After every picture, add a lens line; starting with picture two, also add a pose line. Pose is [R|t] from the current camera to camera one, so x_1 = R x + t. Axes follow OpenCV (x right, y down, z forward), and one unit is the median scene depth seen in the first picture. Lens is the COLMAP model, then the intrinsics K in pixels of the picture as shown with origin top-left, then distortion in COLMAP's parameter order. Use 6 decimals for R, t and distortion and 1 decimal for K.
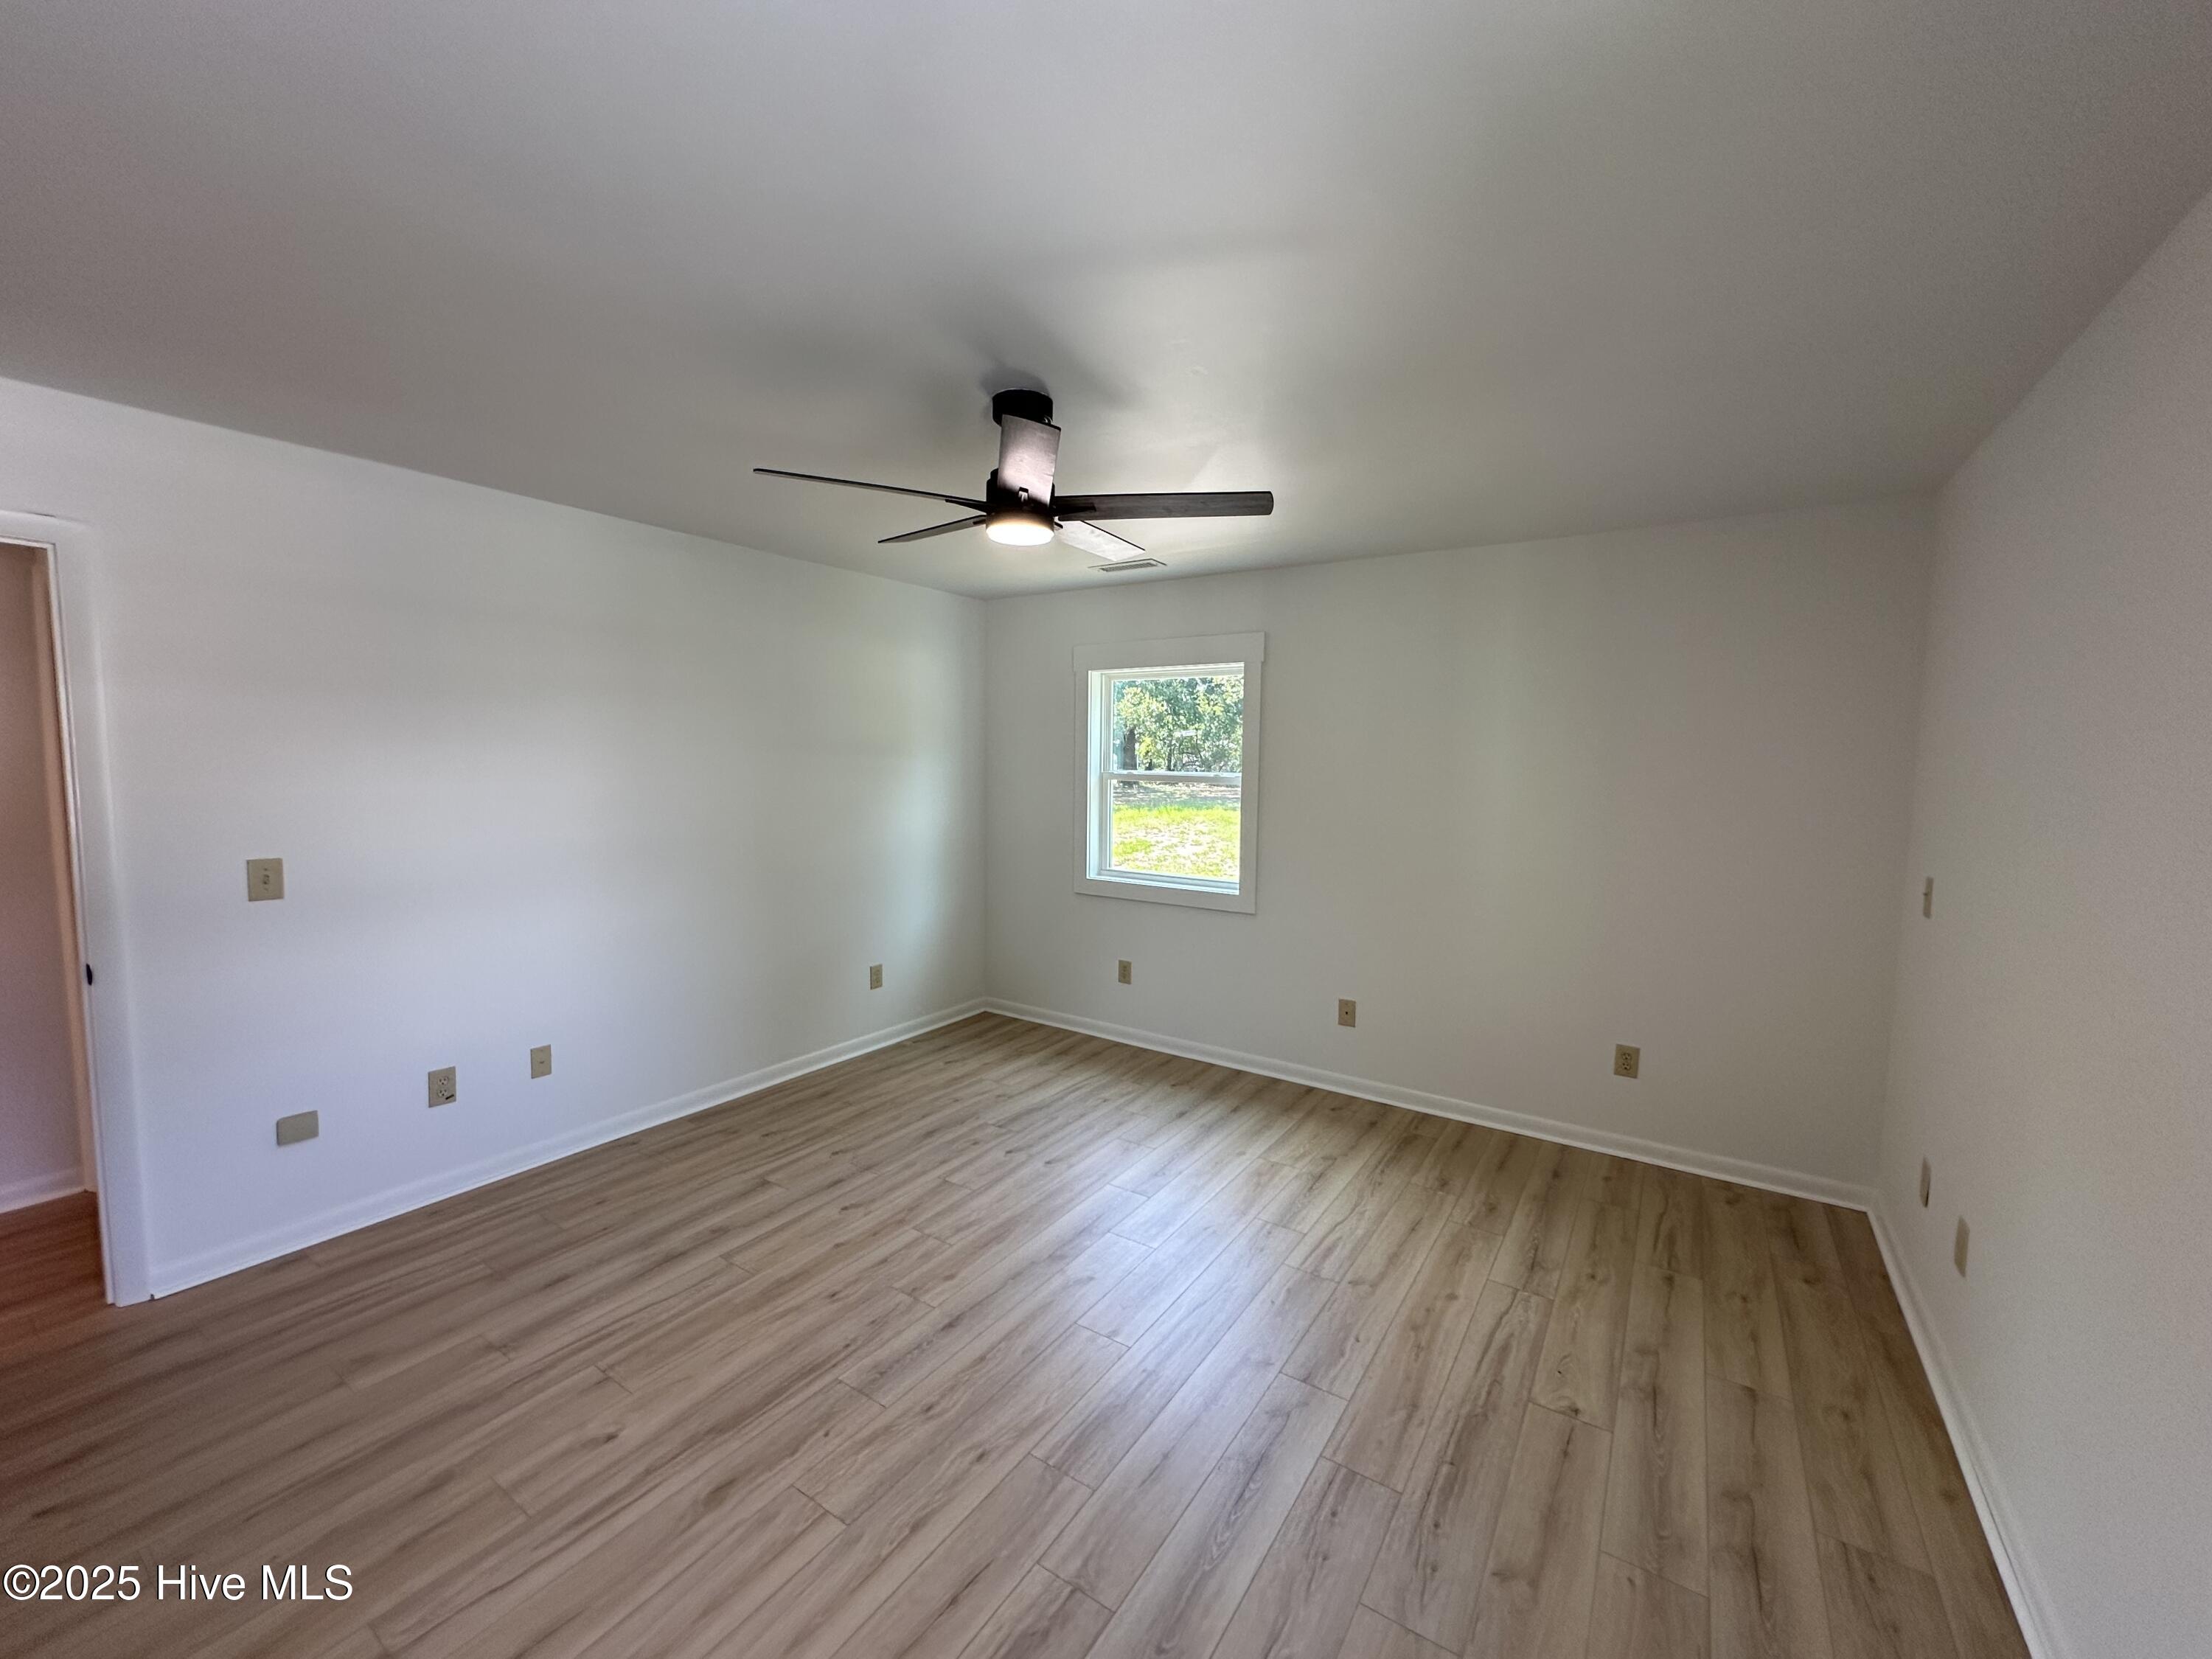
lens RADIAL K [[885.6, 0, 1107.1], [0, 885.6, 829.9], [0, 0, 1]] dist [-0.002888, 0.001122]
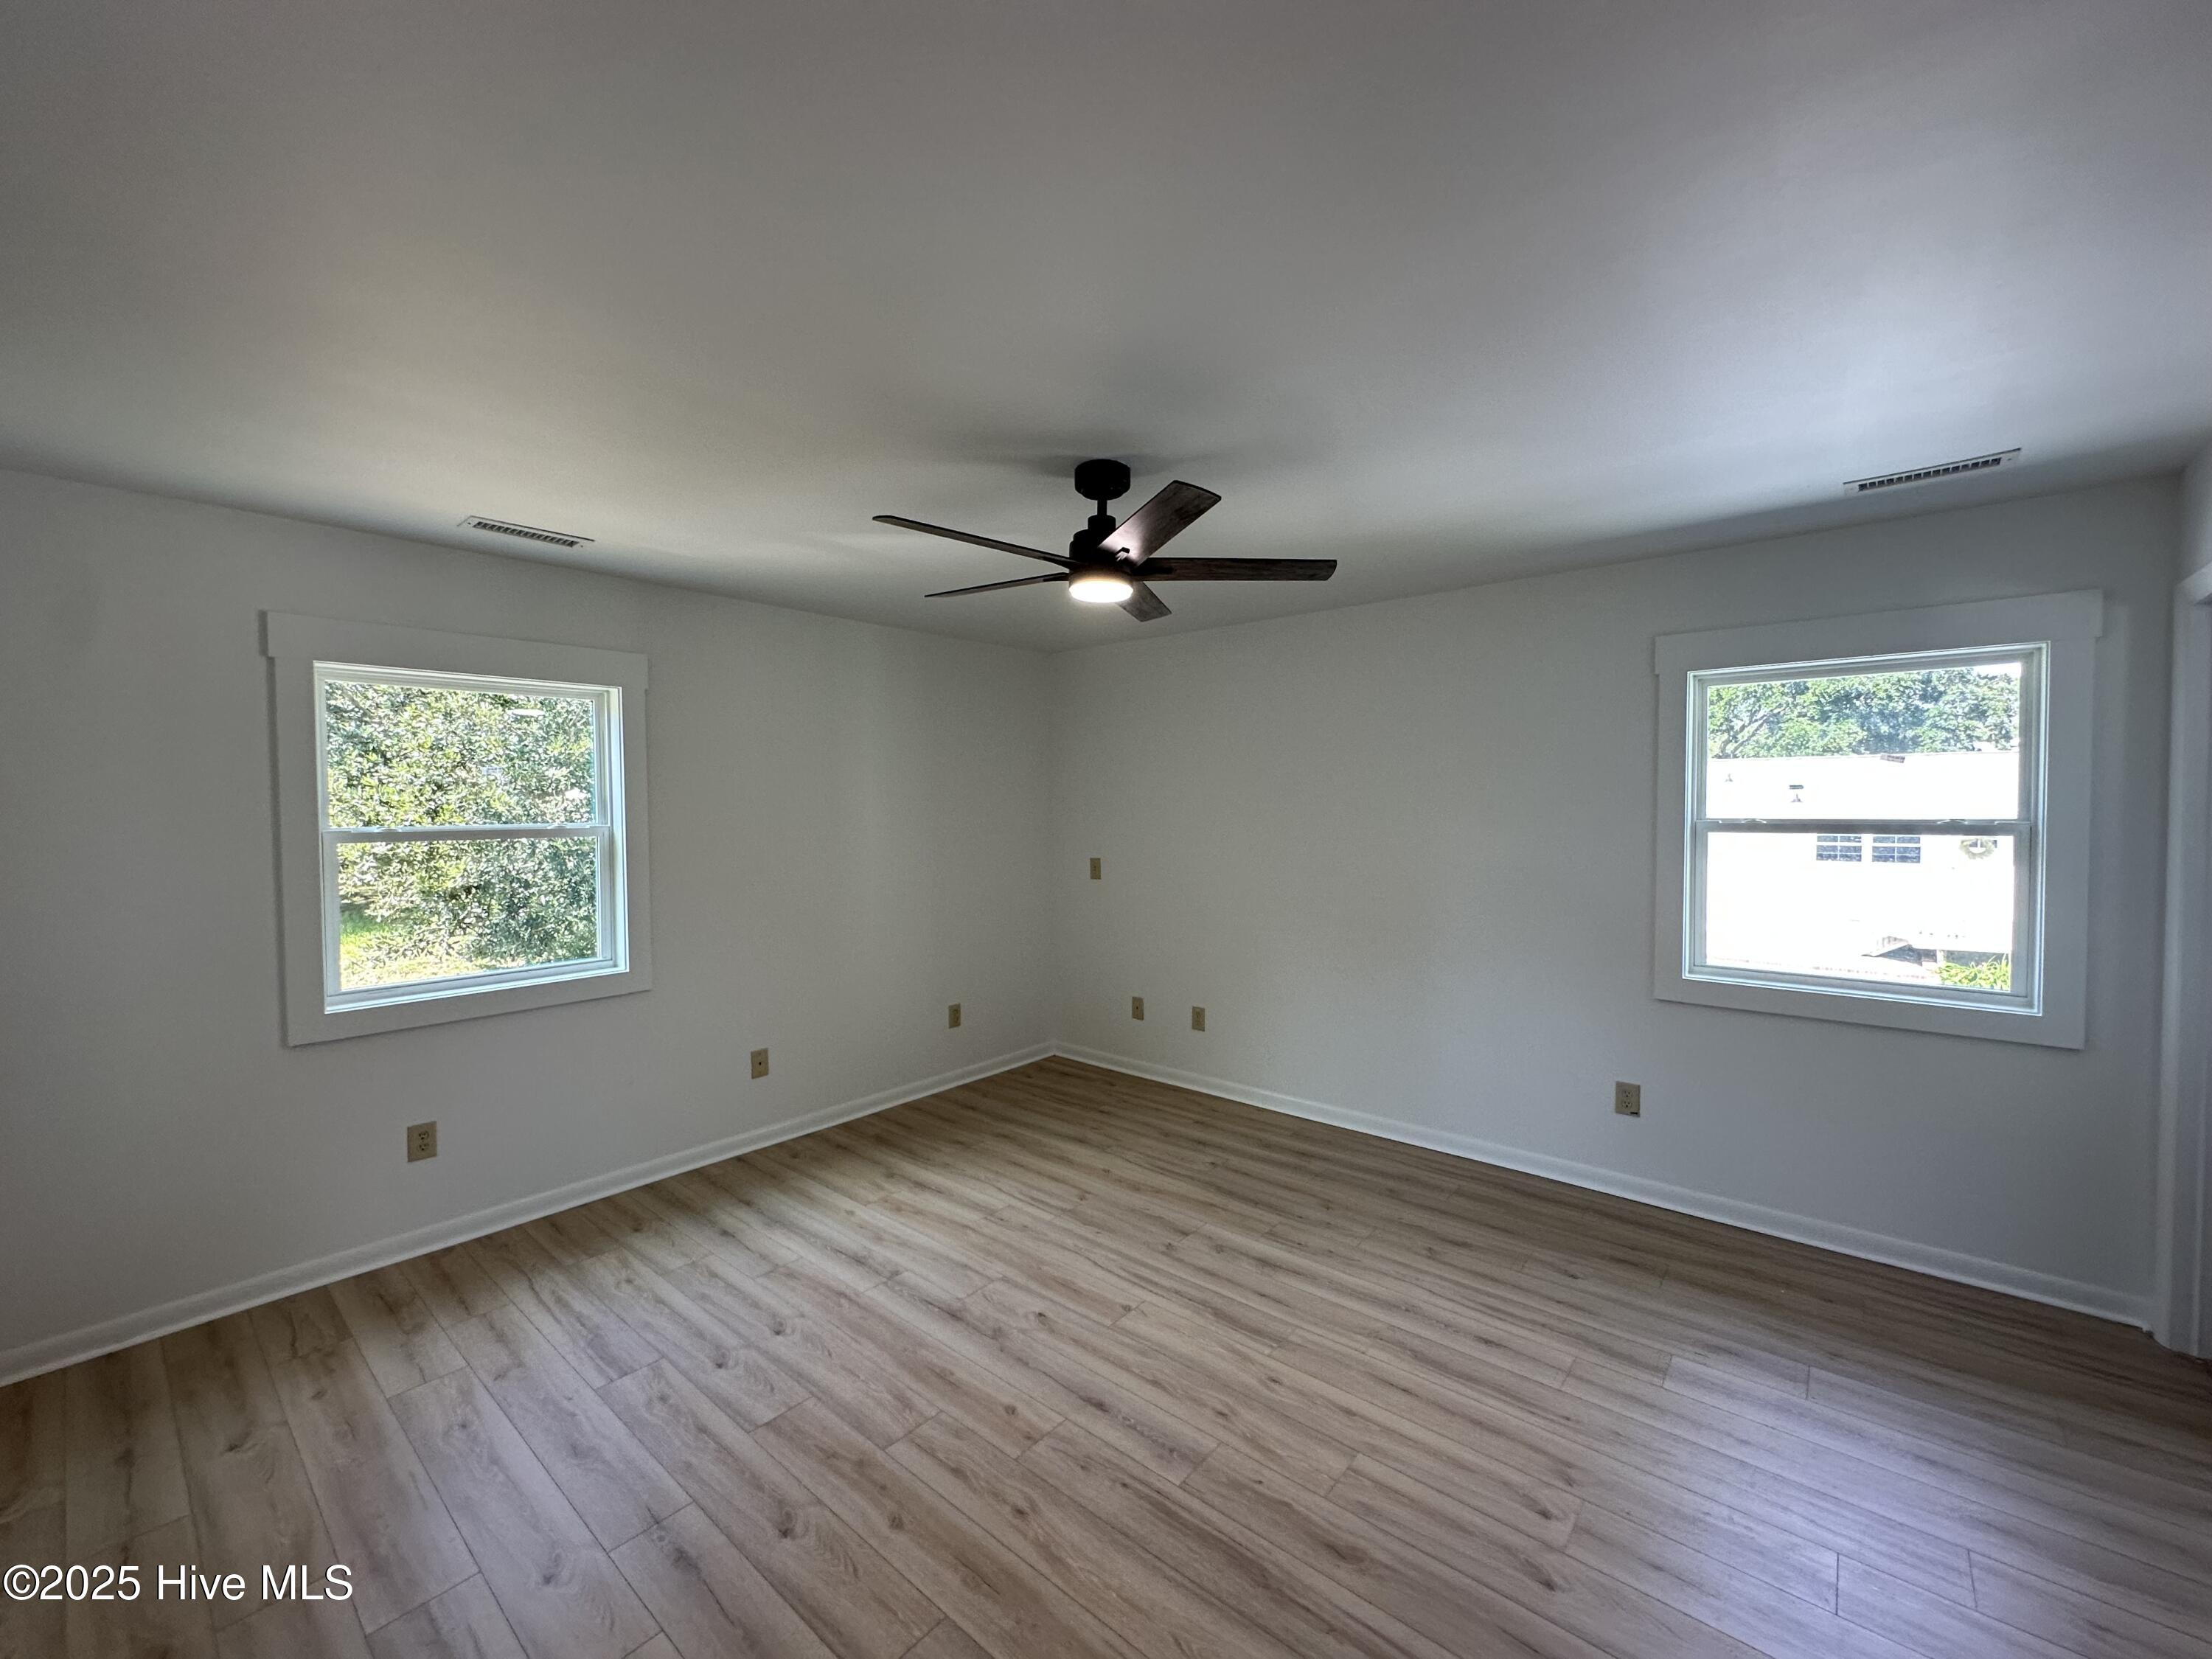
lens RADIAL K [[885.6, 0, 1107.1], [0, 885.6, 829.9], [0, 0, 1]] dist [-0.002888, 0.001122]
pose [[0.113969, -0.045786, 0.992429, -0.900592], [0.090904, 0.995228, 0.035475, -0.066702], [-0.989317, 0.086173, 0.117587, 0.692367]]
